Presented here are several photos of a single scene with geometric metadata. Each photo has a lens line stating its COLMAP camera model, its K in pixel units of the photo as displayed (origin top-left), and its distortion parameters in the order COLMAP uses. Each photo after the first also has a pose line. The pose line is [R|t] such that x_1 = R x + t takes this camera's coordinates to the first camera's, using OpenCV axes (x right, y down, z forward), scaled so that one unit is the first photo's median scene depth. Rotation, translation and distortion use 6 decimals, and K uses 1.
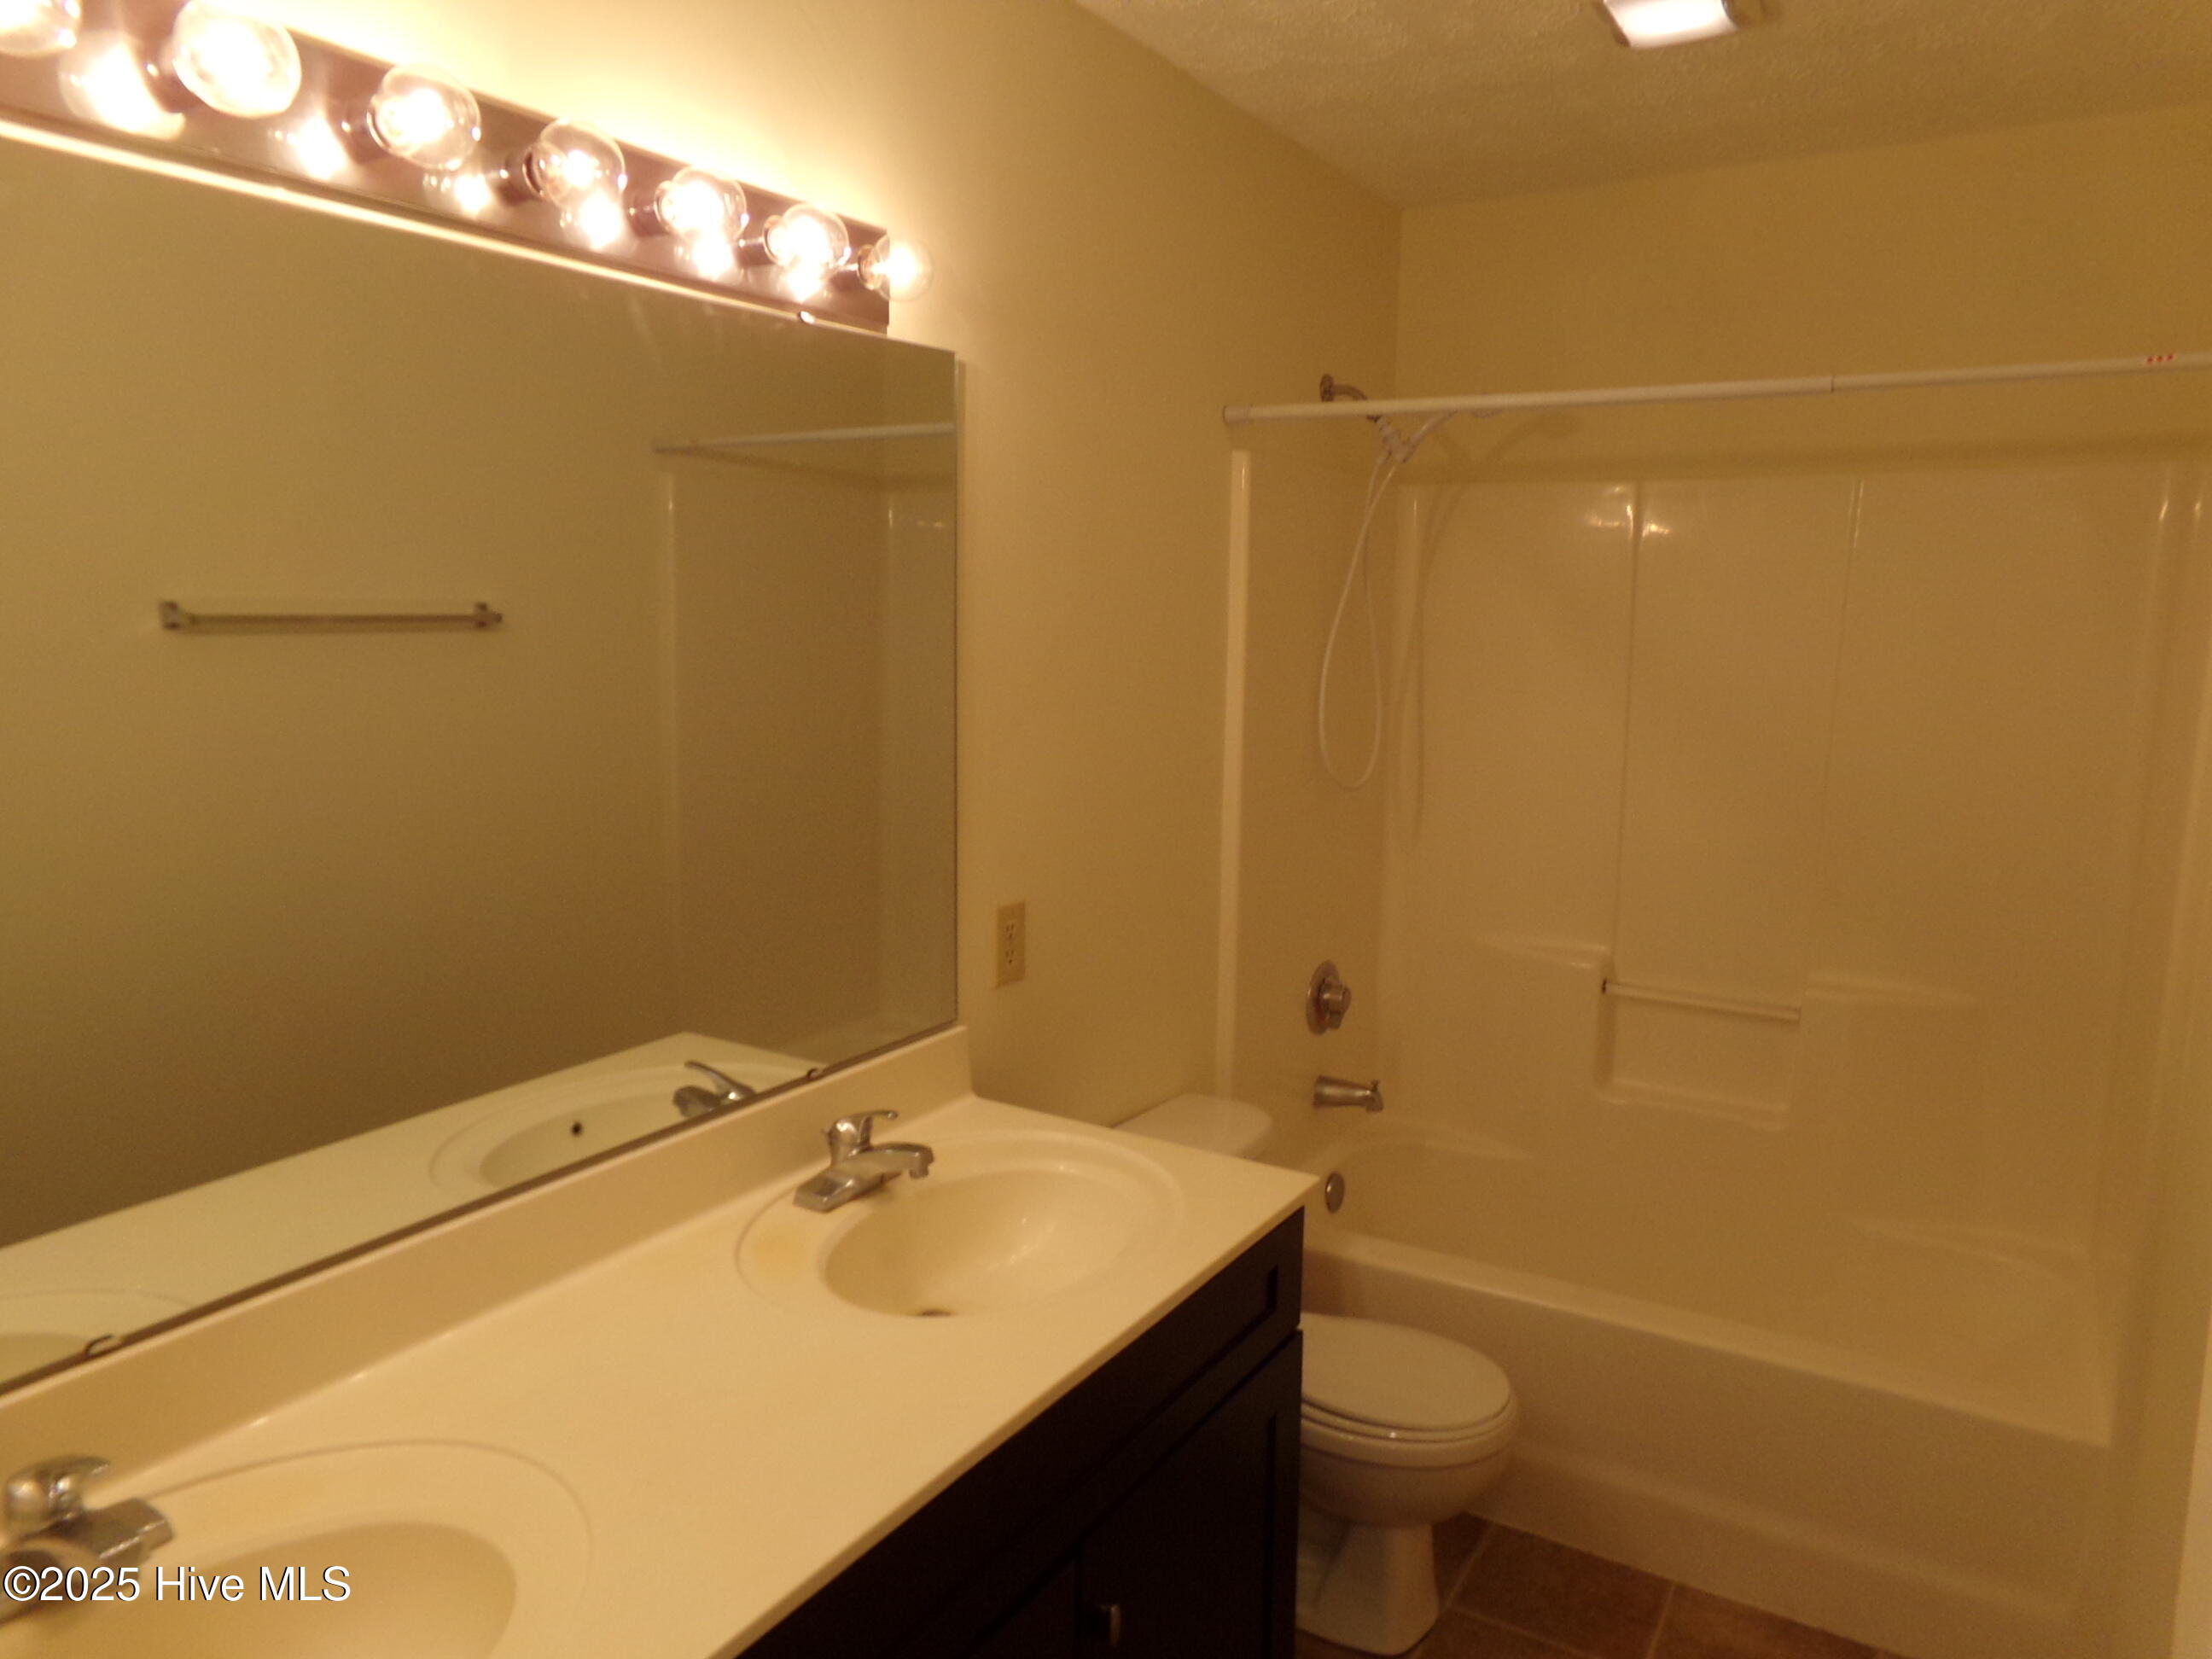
lens RADIAL K [[1523.4, 0, 1083.1], [0, 1523.4, 803.8], [0, 0, 1]] dist [-0.080078, 0.120834]
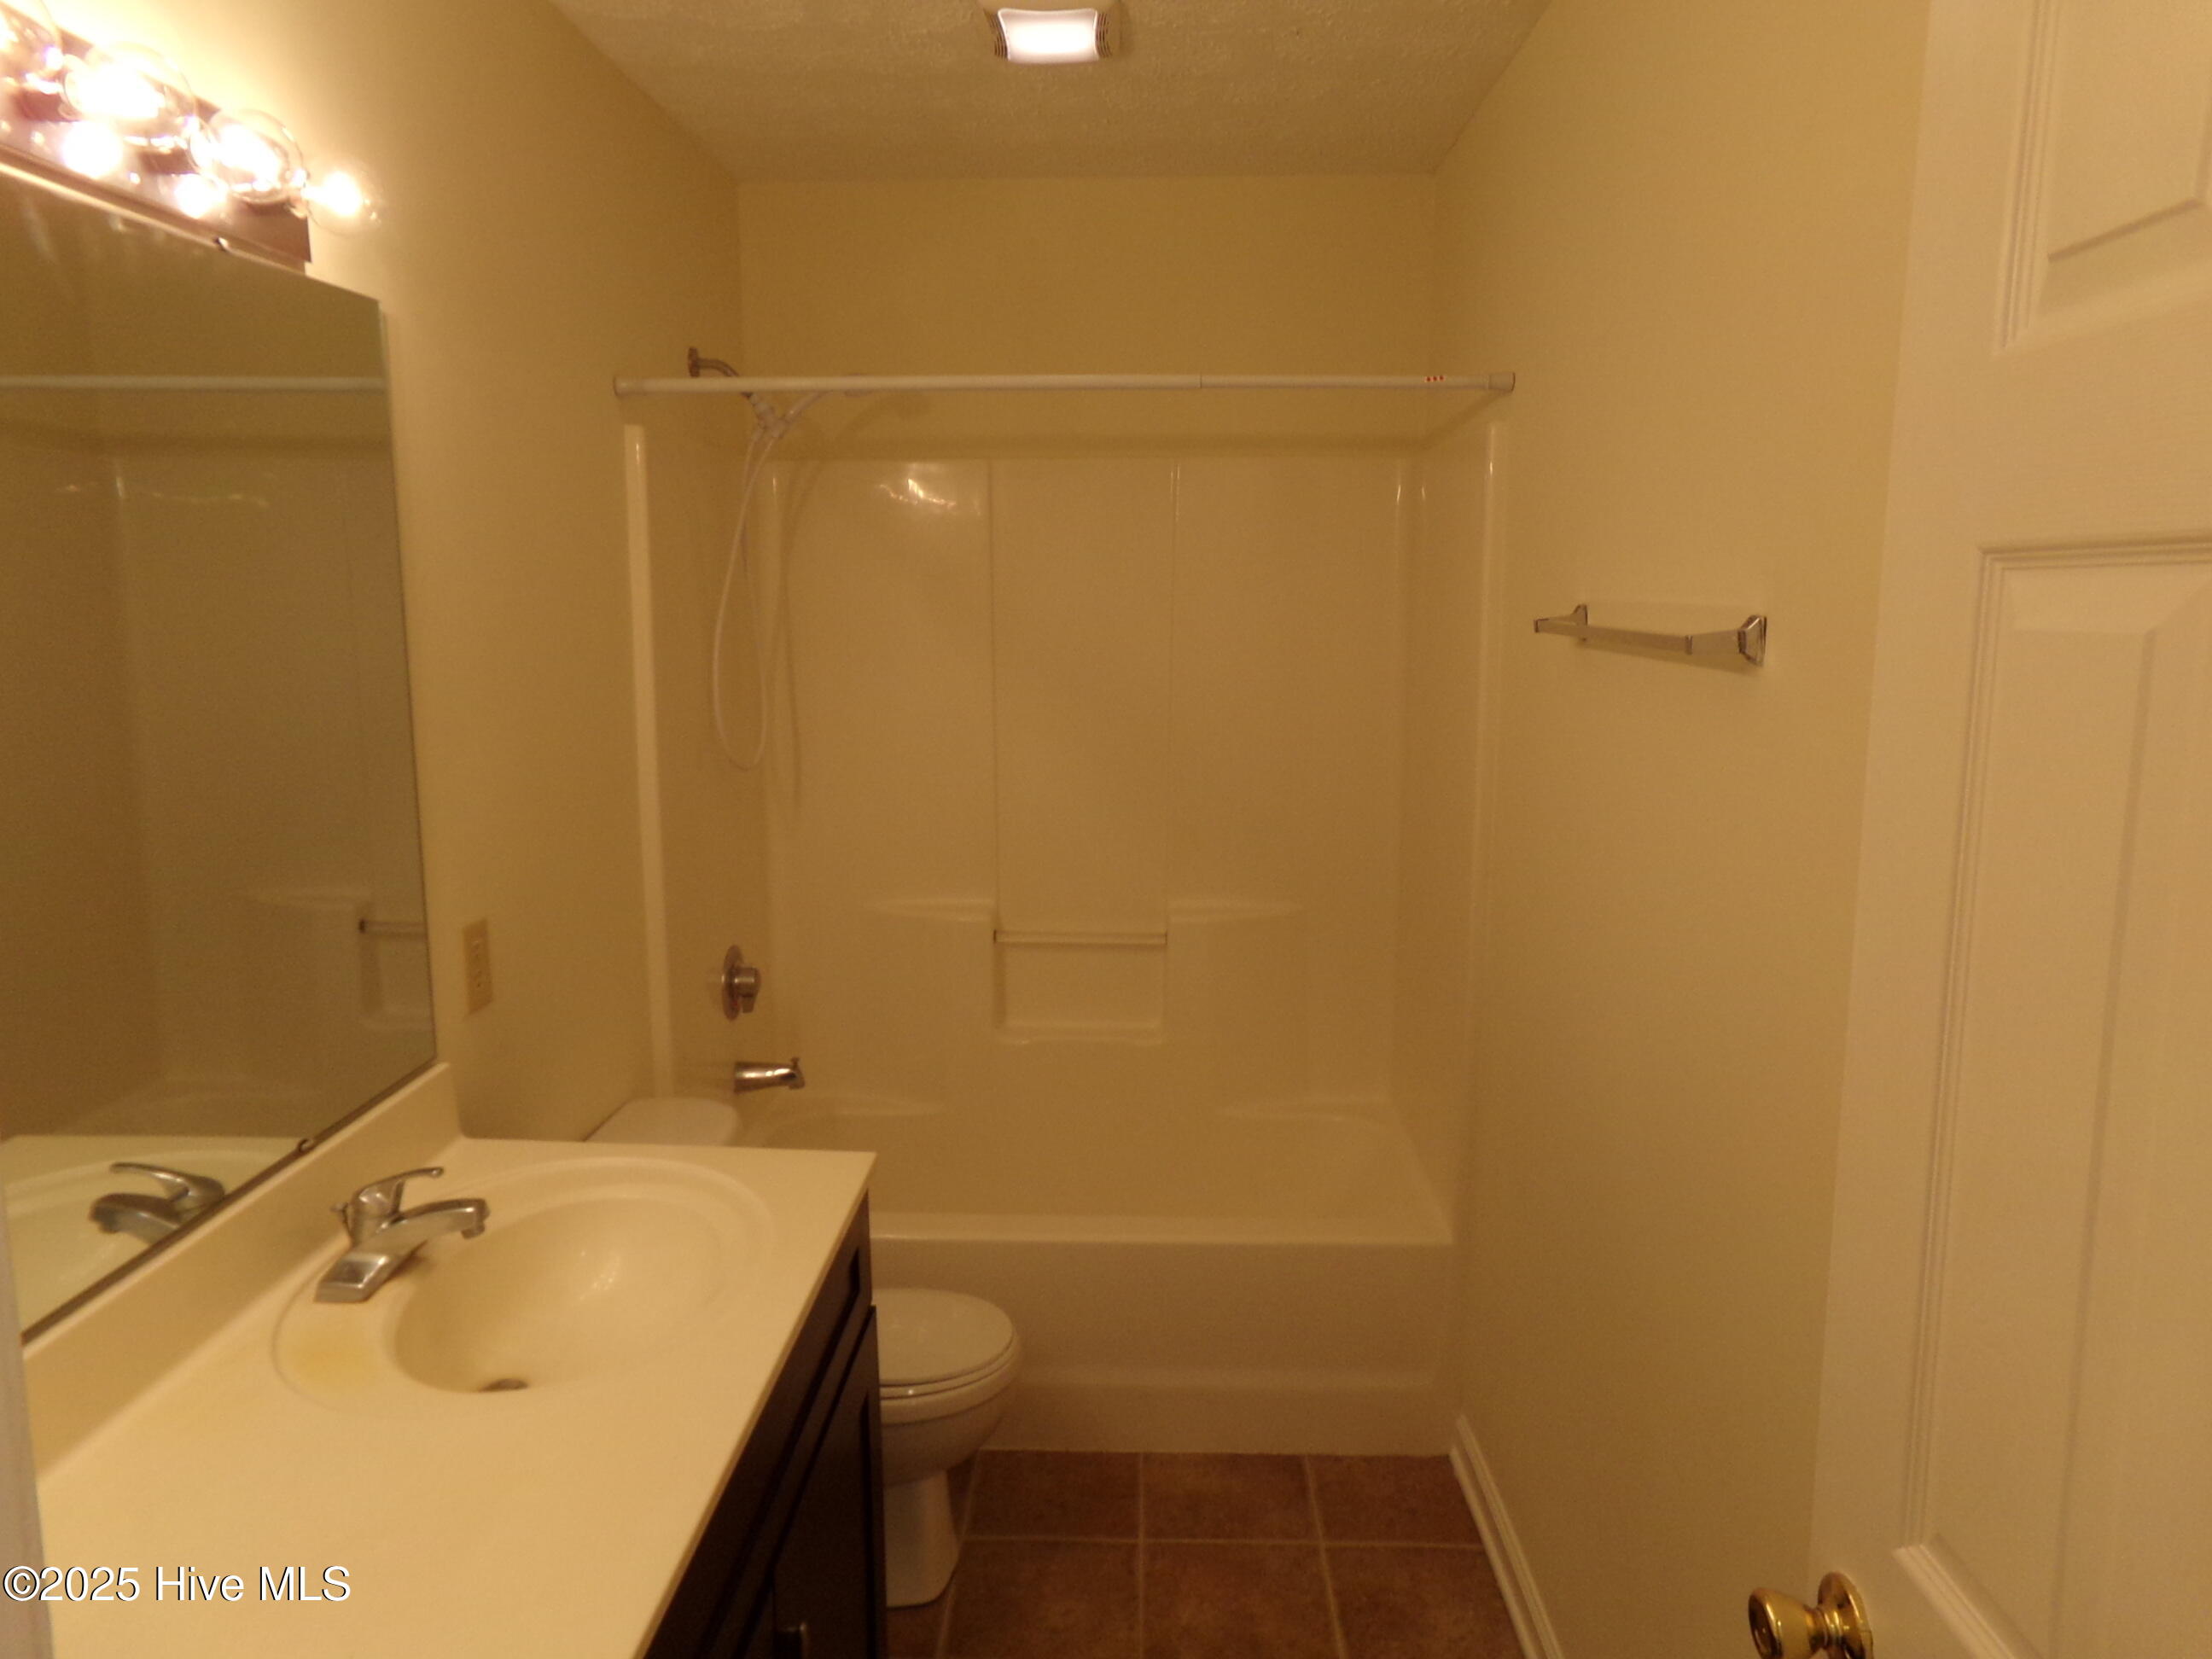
lens RADIAL K [[1523.4, 0, 1083.1], [0, 1523.4, 803.8], [0, 0, 1]] dist [-0.080078, 0.120834]
pose [[0.871779, -0.084178, 0.482613, -0.150330], [0.076593, 0.996432, 0.035442, -0.007722], [-0.483874, 0.006067, 0.875116, 0.038743]]
